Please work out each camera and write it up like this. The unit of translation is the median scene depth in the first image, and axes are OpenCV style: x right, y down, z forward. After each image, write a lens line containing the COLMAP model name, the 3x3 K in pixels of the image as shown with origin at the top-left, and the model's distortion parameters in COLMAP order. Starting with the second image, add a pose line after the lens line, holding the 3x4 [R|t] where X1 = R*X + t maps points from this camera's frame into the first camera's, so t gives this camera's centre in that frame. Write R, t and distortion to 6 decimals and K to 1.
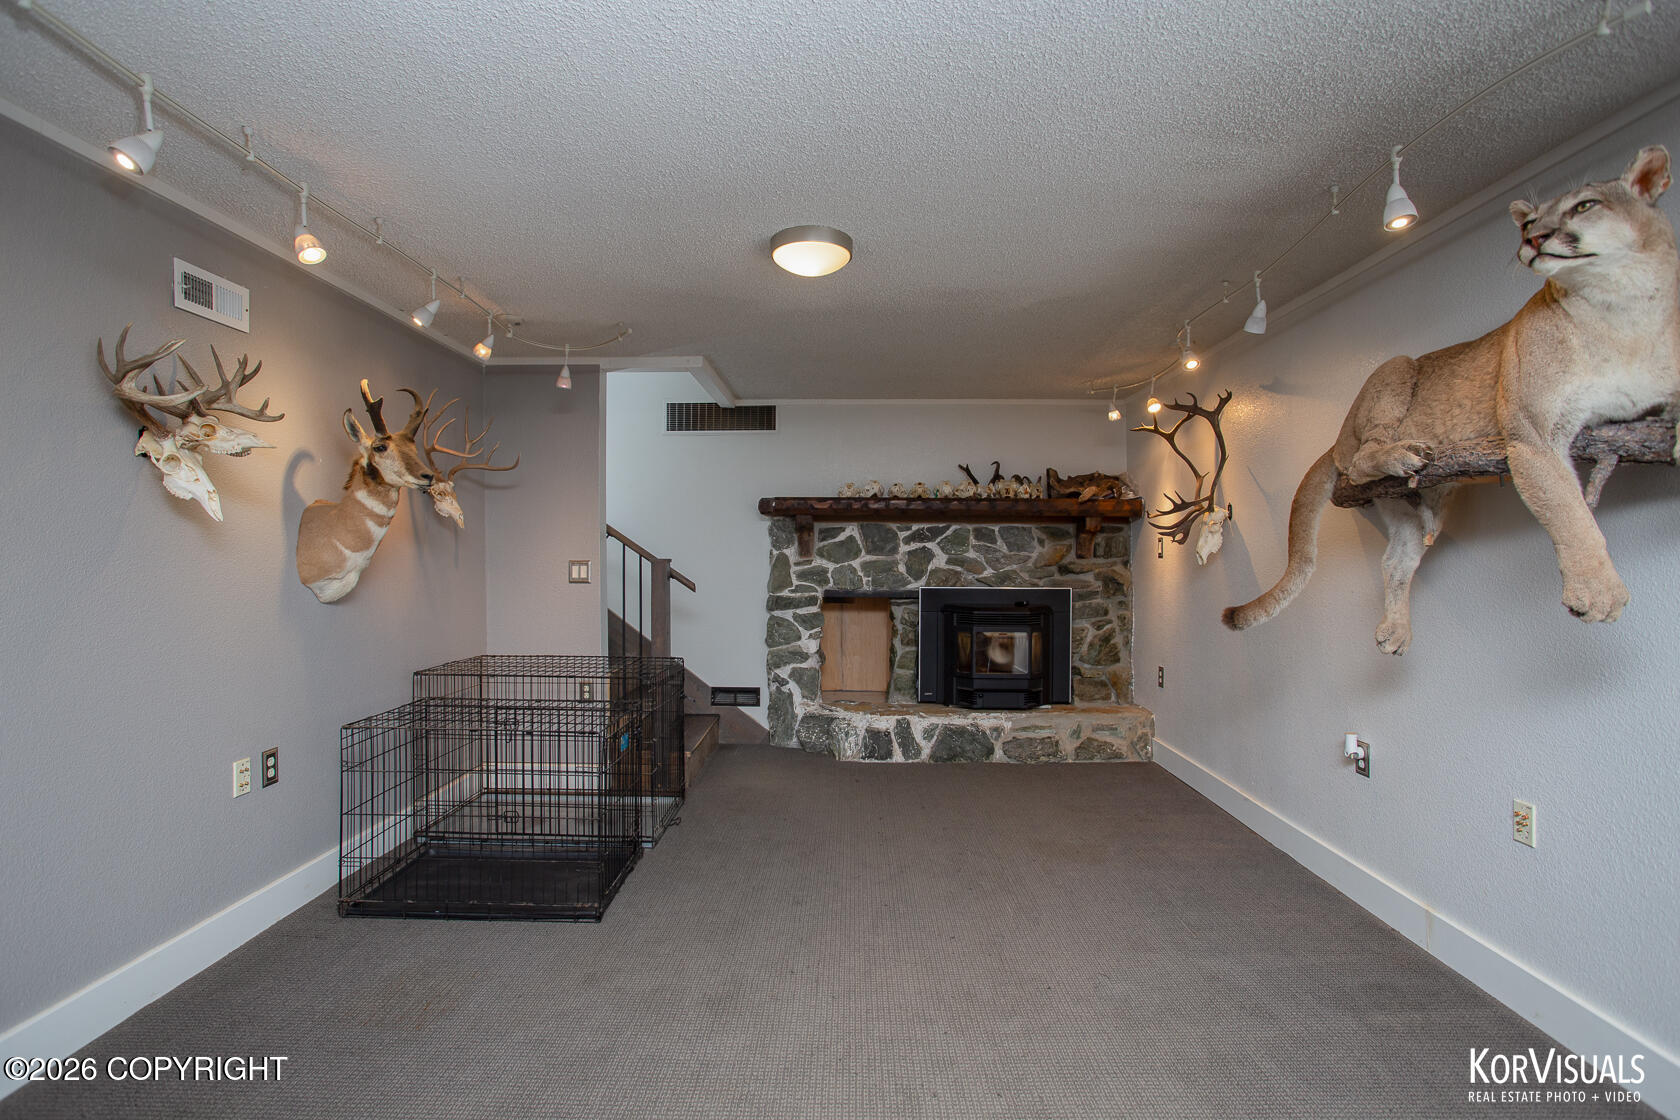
lens RADIAL K [[840.6, 0, 833.0], [0, 840.6, 558.7], [0, 0, 1]] dist [-0.057225, 0.022352]
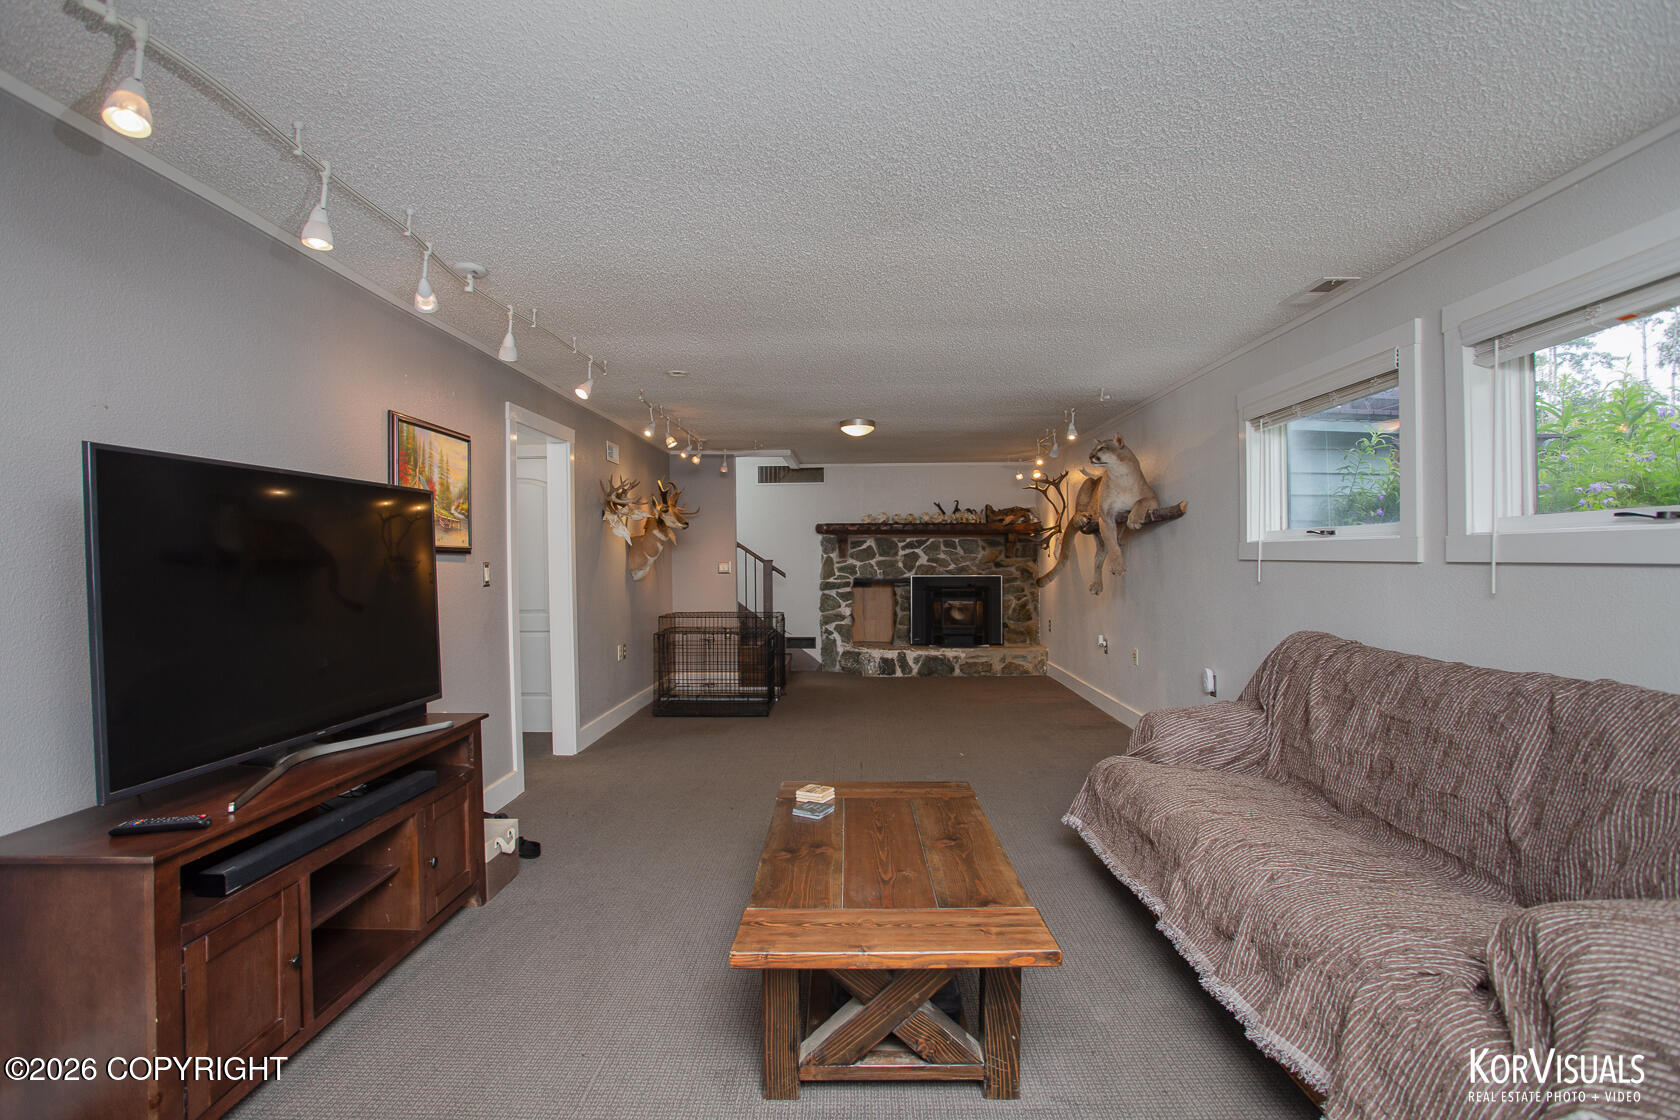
lens RADIAL K [[840.6, 0, 833.0], [0, 840.6, 558.7], [0, 0, 1]] dist [-0.057225, 0.022352]
pose [[0.999945, -0.008269, -0.006393, -0.042687], [0.008251, 0.999962, -0.002824, 0.003261], [0.006416, 0.002771, 0.999976, -0.691607]]
